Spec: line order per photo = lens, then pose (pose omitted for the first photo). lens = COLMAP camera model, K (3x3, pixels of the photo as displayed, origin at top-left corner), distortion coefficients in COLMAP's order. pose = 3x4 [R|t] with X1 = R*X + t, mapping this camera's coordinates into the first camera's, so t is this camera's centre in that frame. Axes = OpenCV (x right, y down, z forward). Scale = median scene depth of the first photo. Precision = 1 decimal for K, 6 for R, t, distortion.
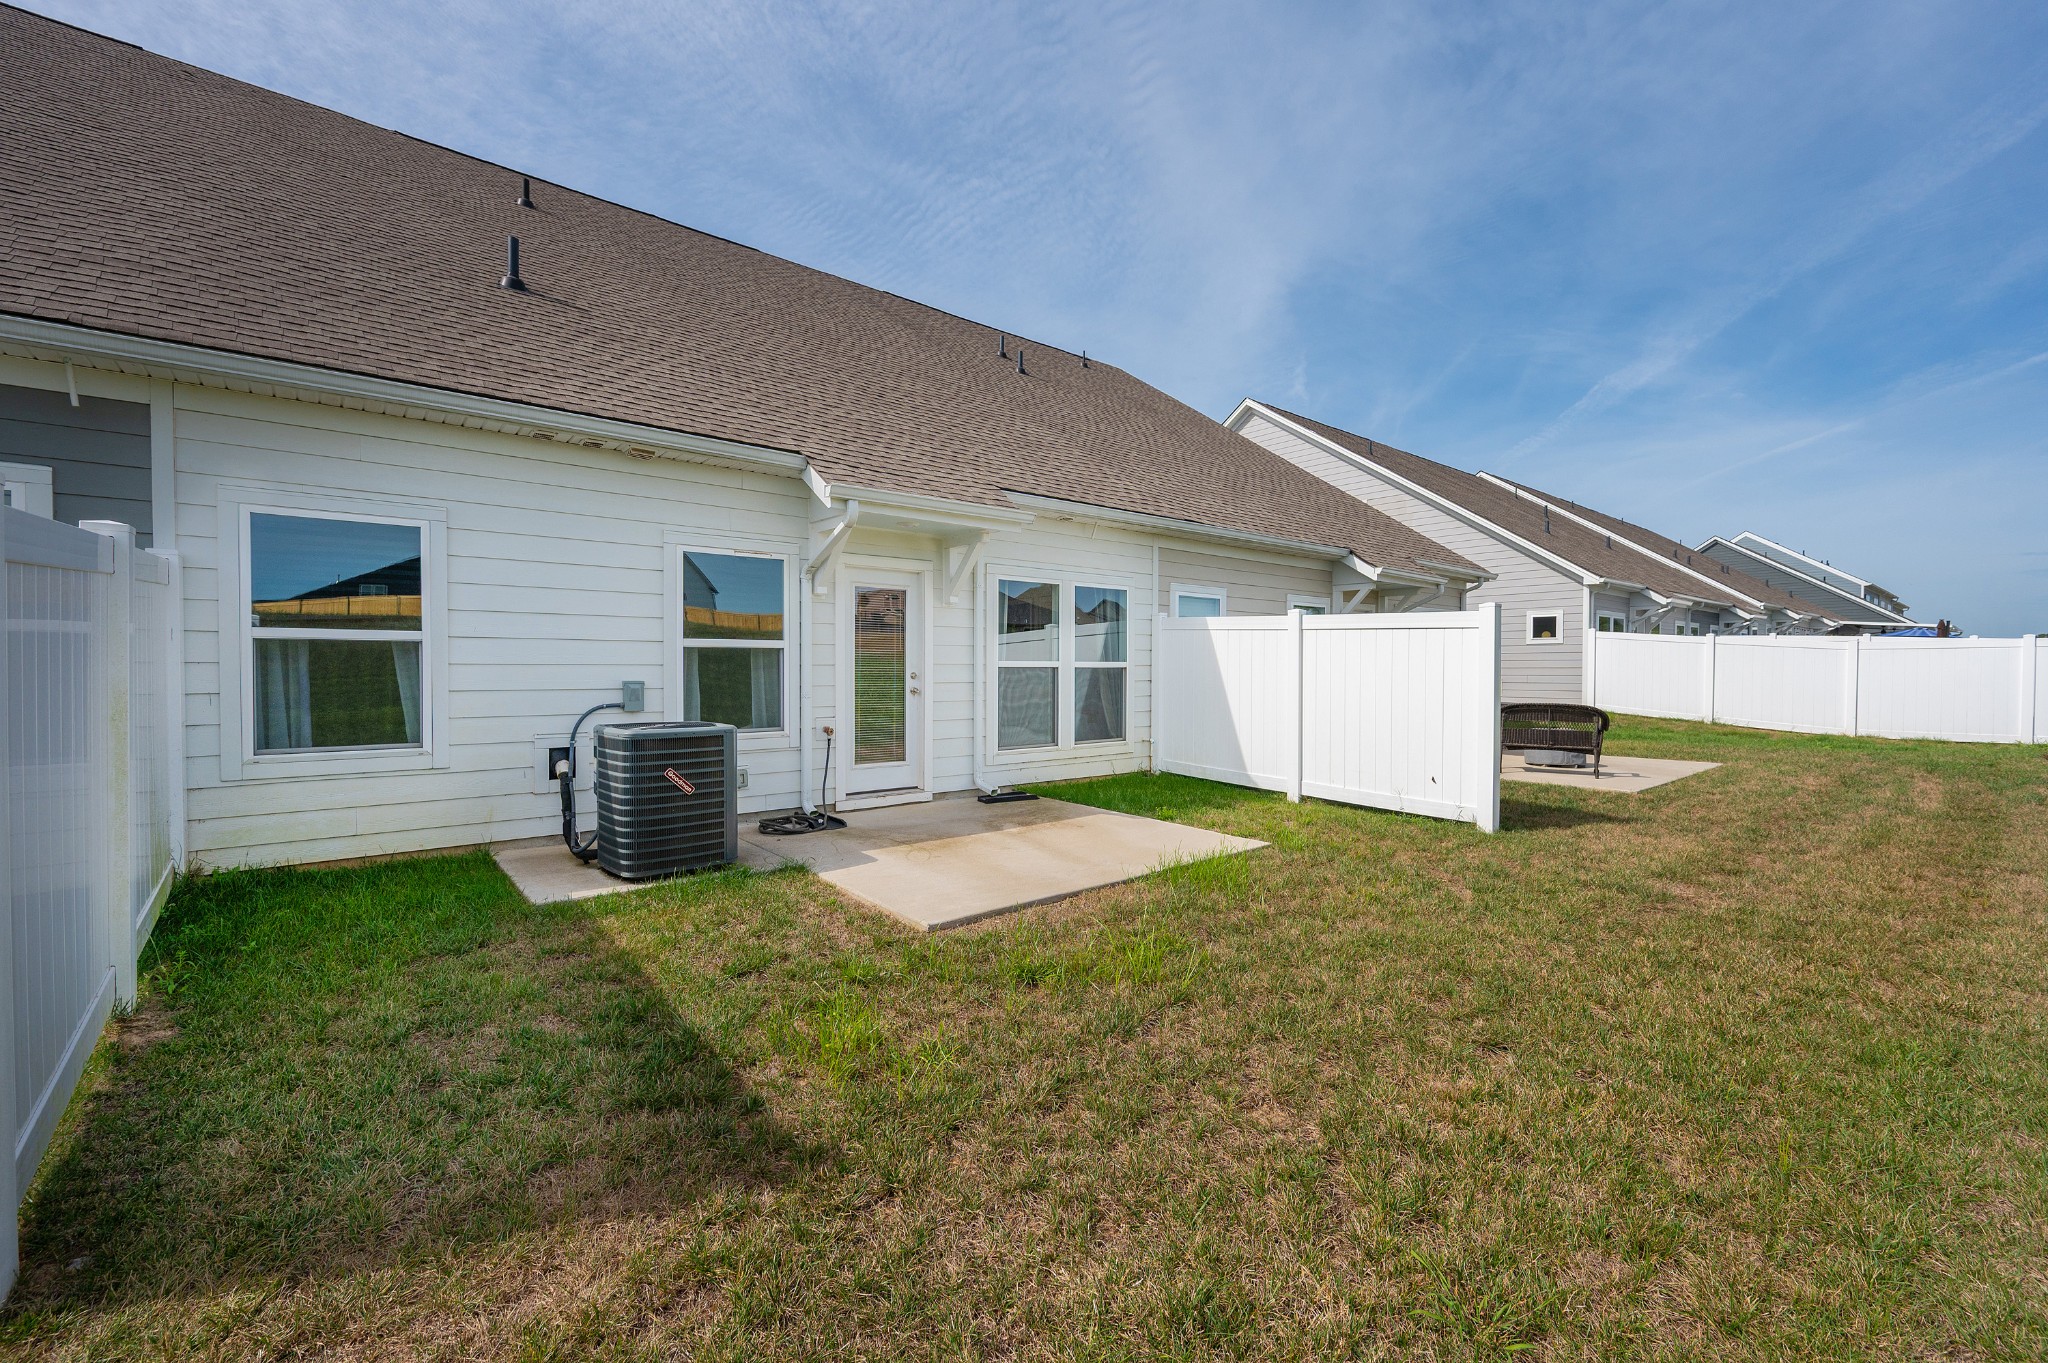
lens RADIAL K [[819.8, 0, 1023.3], [0, 819.8, 667.6], [0, 0, 1]] dist [-0.002744, -0.000728]
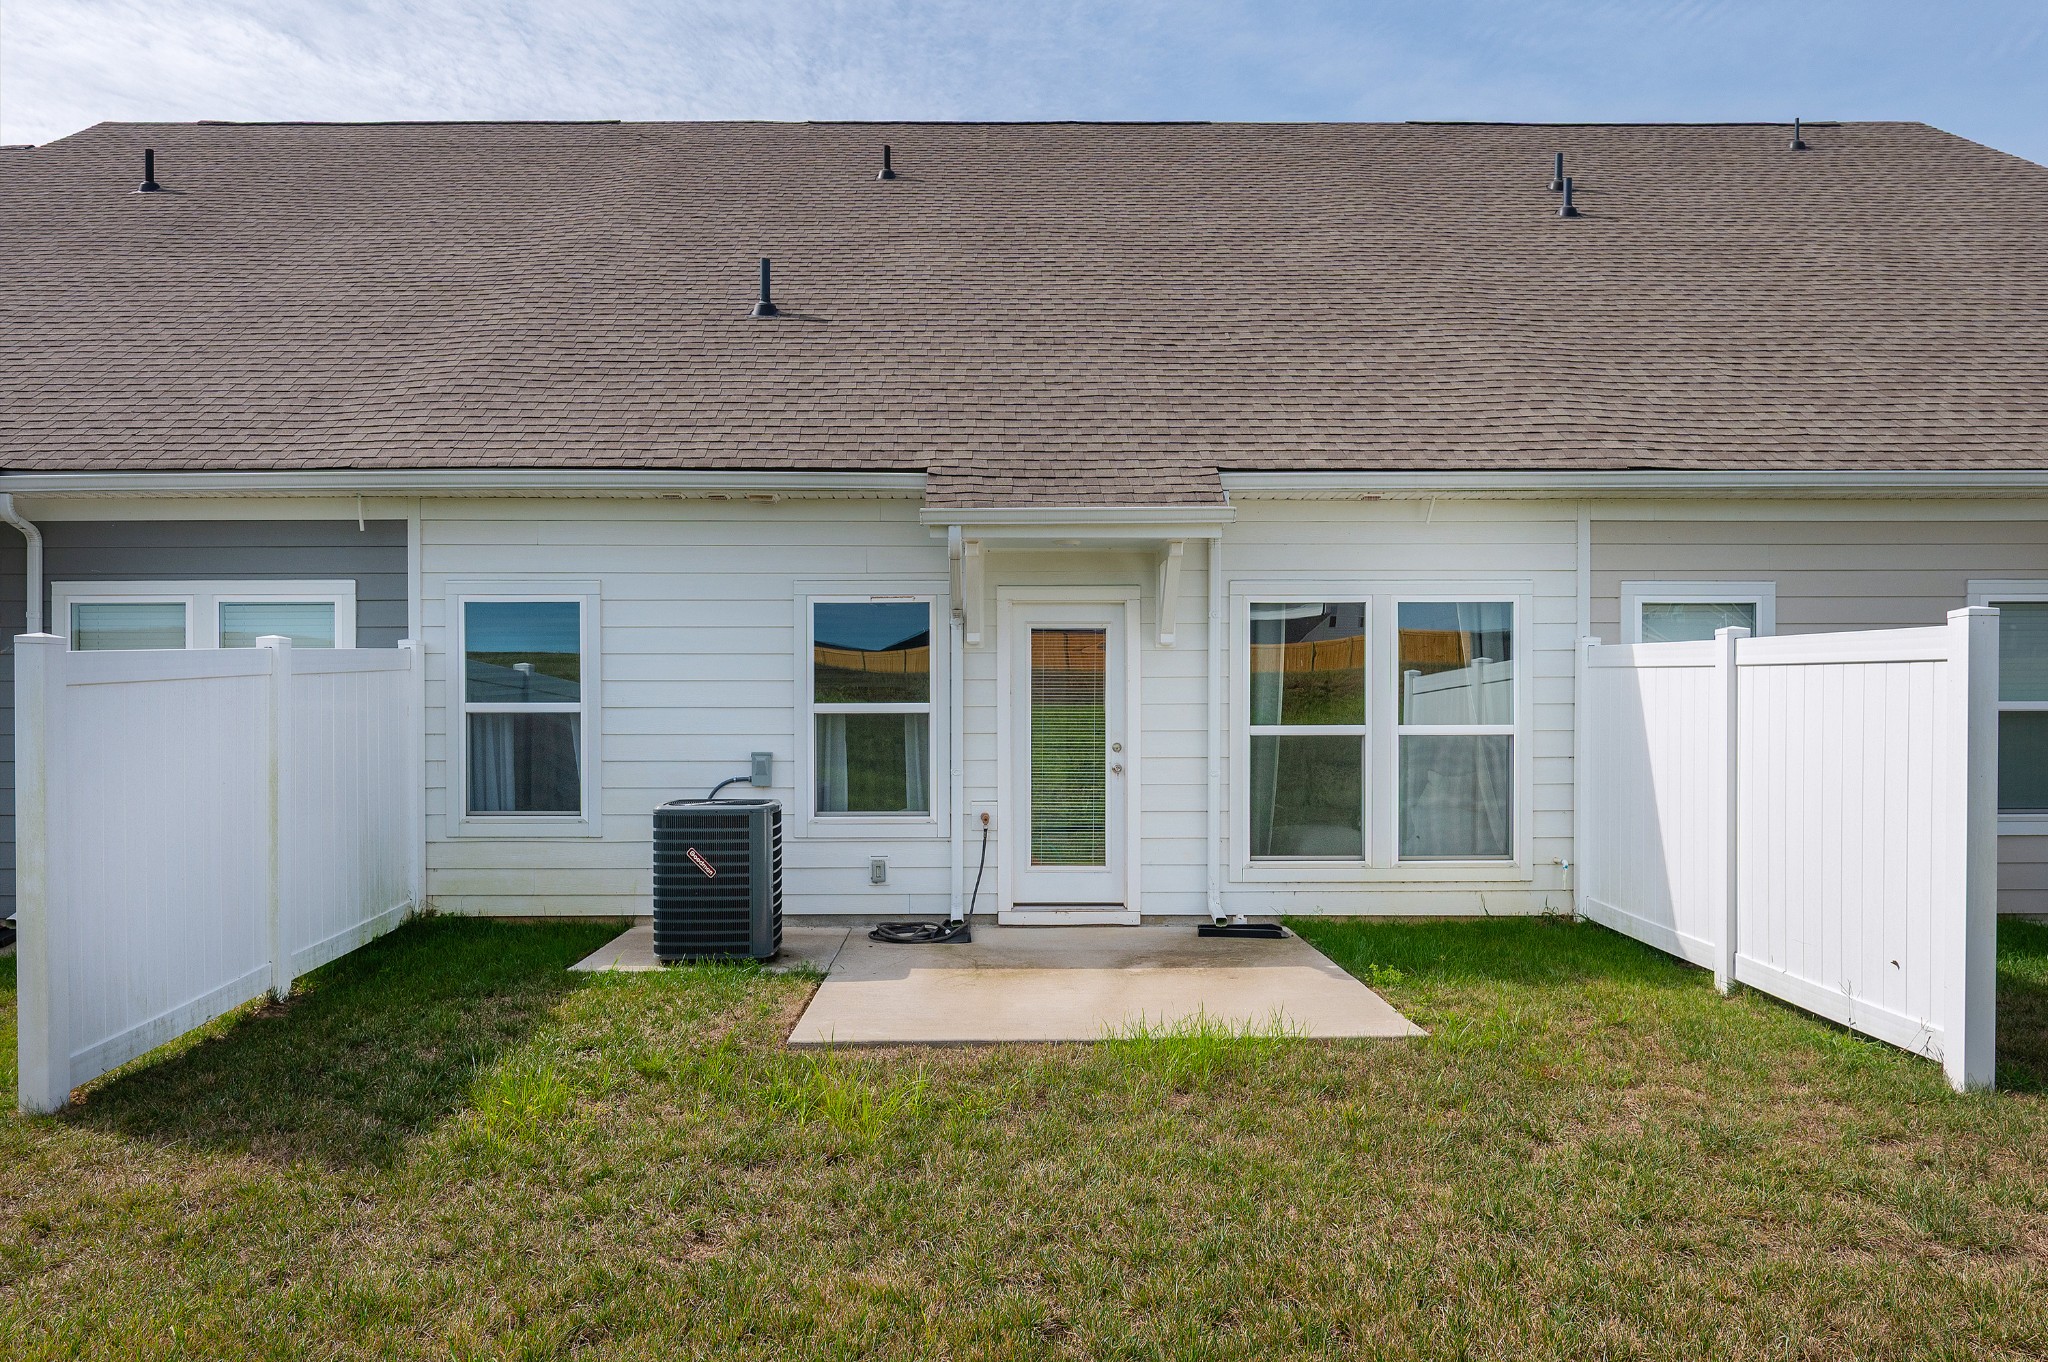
lens RADIAL K [[1419.6, 0, 1024.0], [0, 1419.6, 681.0], [0, 0, 1]] dist [-0.001571, -0.005071]
pose [[0.758701, -0.021152, -0.651096, 0.659854], [0.005247, 0.999639, -0.026361, -0.016888], [0.651418, 0.016584, 0.758538, 0.007313]]
